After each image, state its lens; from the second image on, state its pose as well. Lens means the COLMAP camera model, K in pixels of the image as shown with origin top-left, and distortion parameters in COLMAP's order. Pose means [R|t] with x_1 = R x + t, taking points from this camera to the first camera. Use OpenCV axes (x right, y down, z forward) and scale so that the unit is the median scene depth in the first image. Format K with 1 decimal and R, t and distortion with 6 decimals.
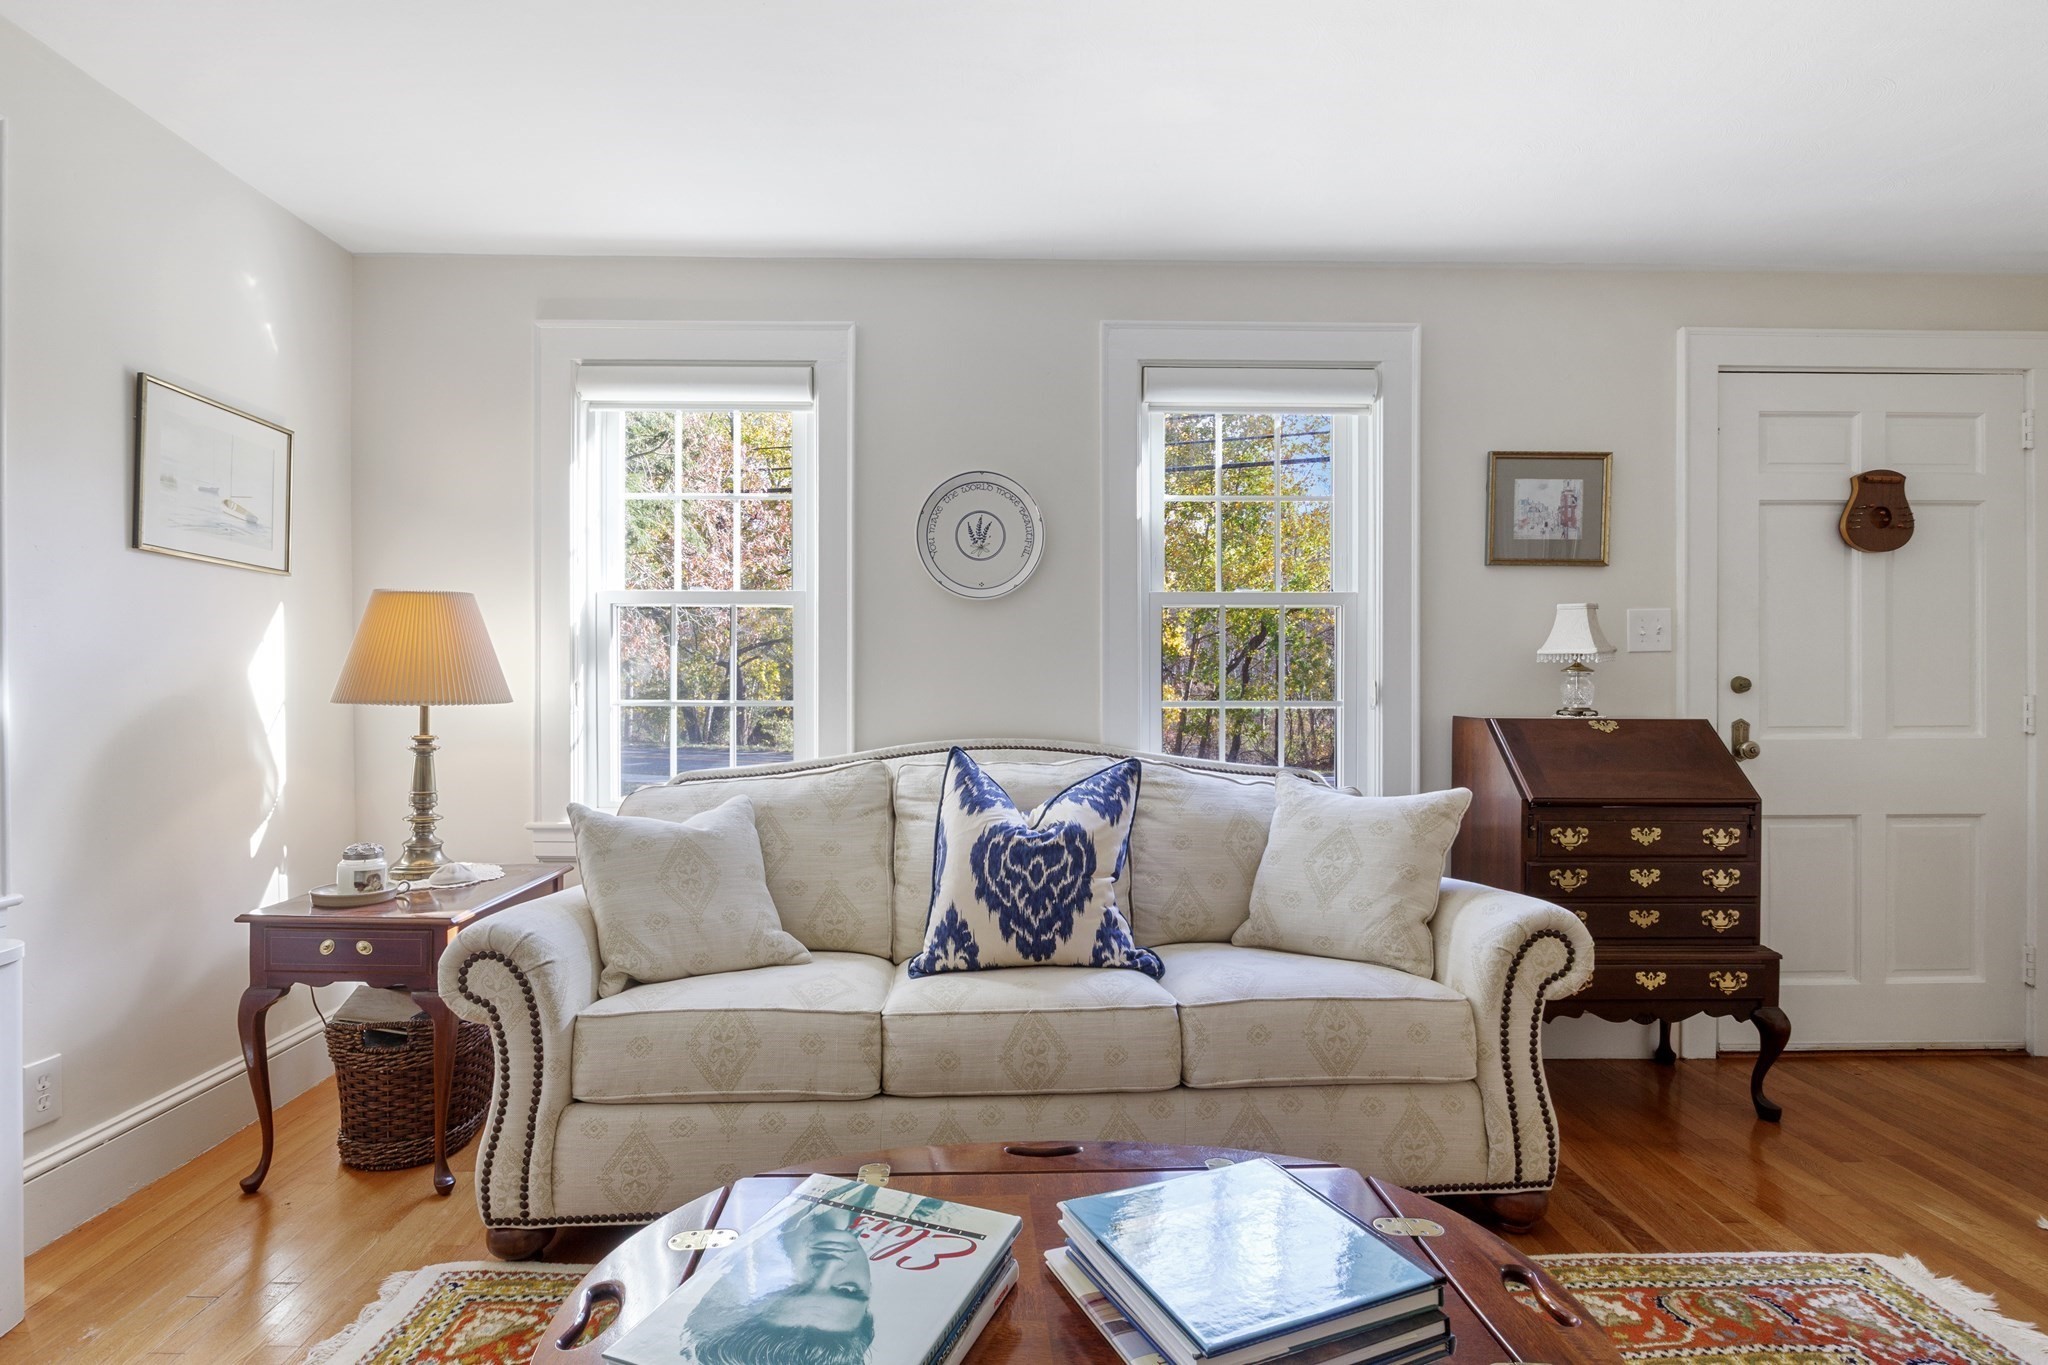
lens RADIAL K [[1028.2, 0, 986.6], [0, 1028.2, 704.7], [0, 0, 1]] dist [-0.013820, 0.000329]
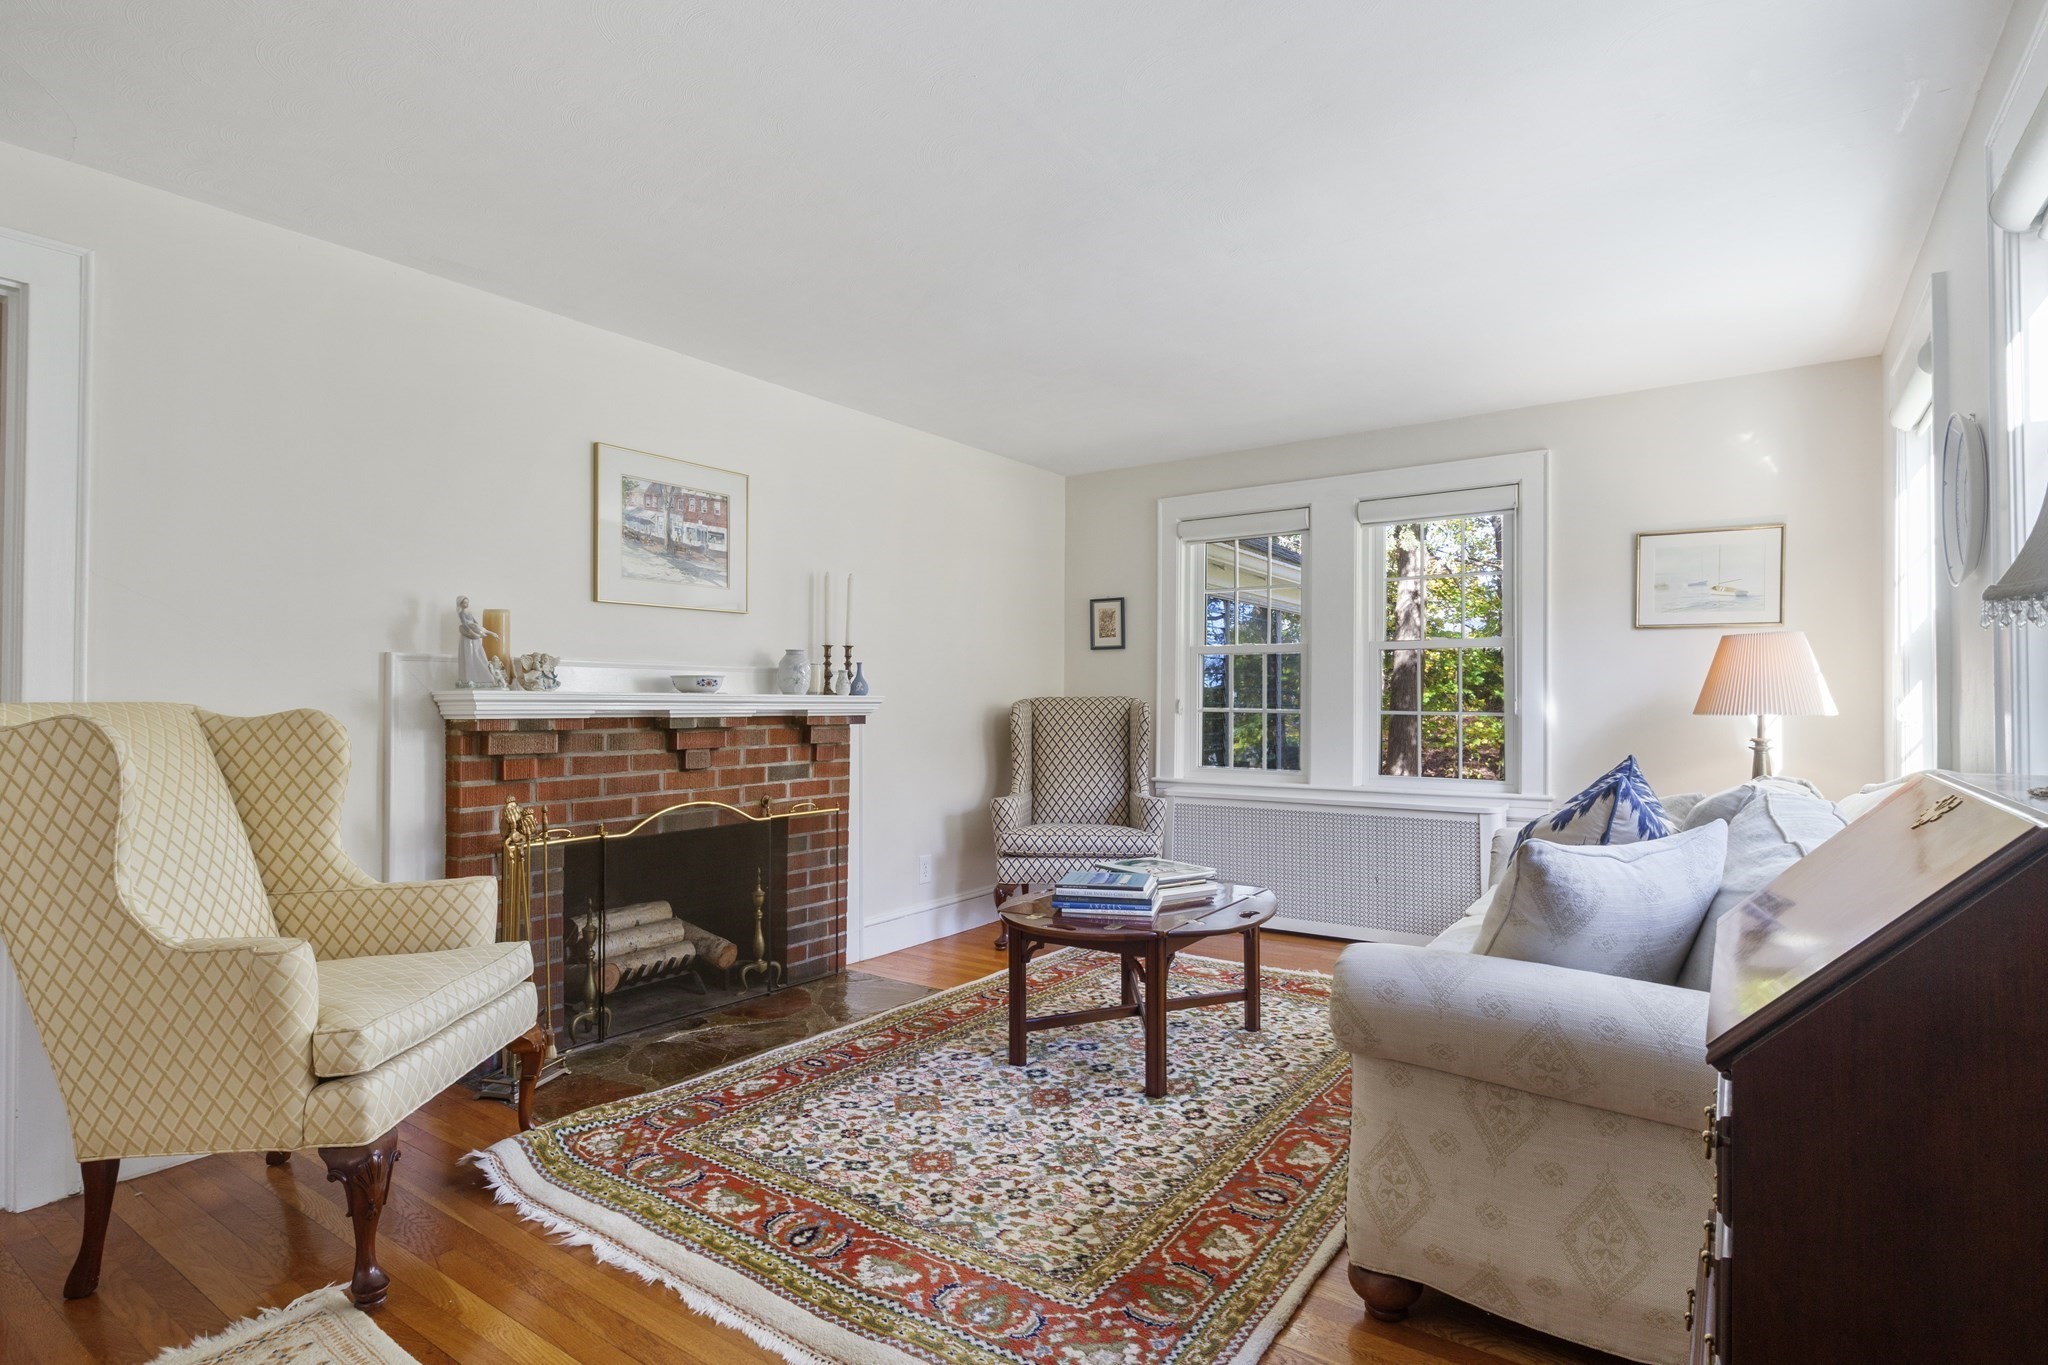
lens RADIAL K [[1026.6, 0, 1024.0], [0, 1026.6, 682.5], [0, 0, 1]] dist [-0.004679, 0.000038]
pose [[-0.577185, -0.018907, -0.816395, 1.389114], [-0.017684, 0.999787, -0.010652, -0.015653], [0.816422, 0.008288, -0.577396, 1.218336]]
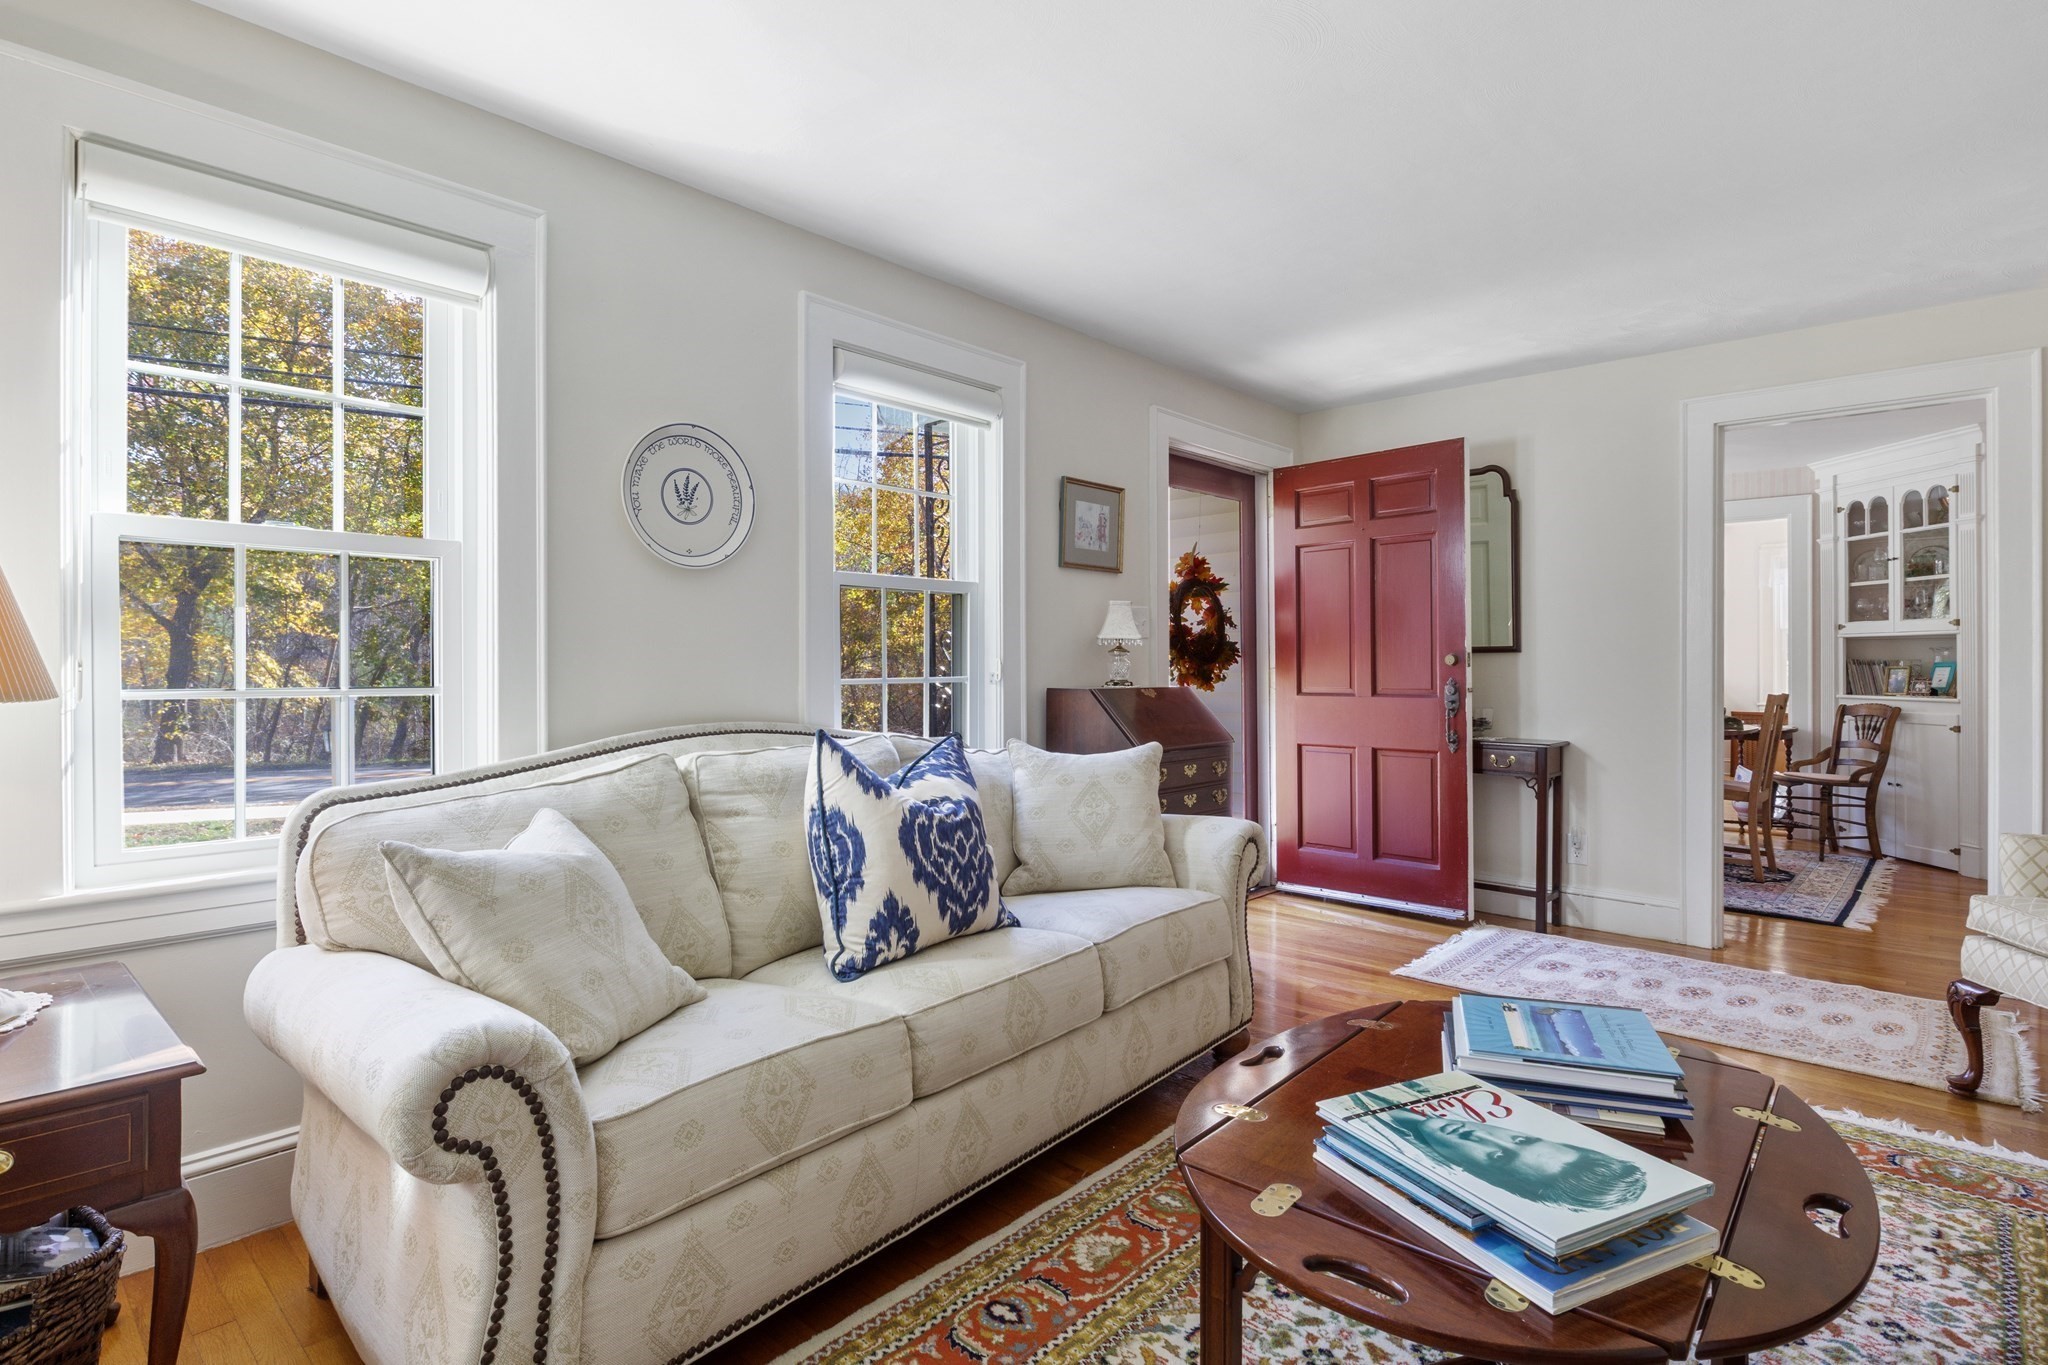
lens RADIAL K [[1026.6, 0, 1024.0], [0, 1026.6, 682.5], [0, 0, 1]] dist [-0.004679, 0.000038]
pose [[0.681173, -0.016645, 0.731933, -0.646102], [0.018189, 0.999818, 0.005810, -0.004543], [-0.731896, 0.009355, 0.681352, 0.257303]]
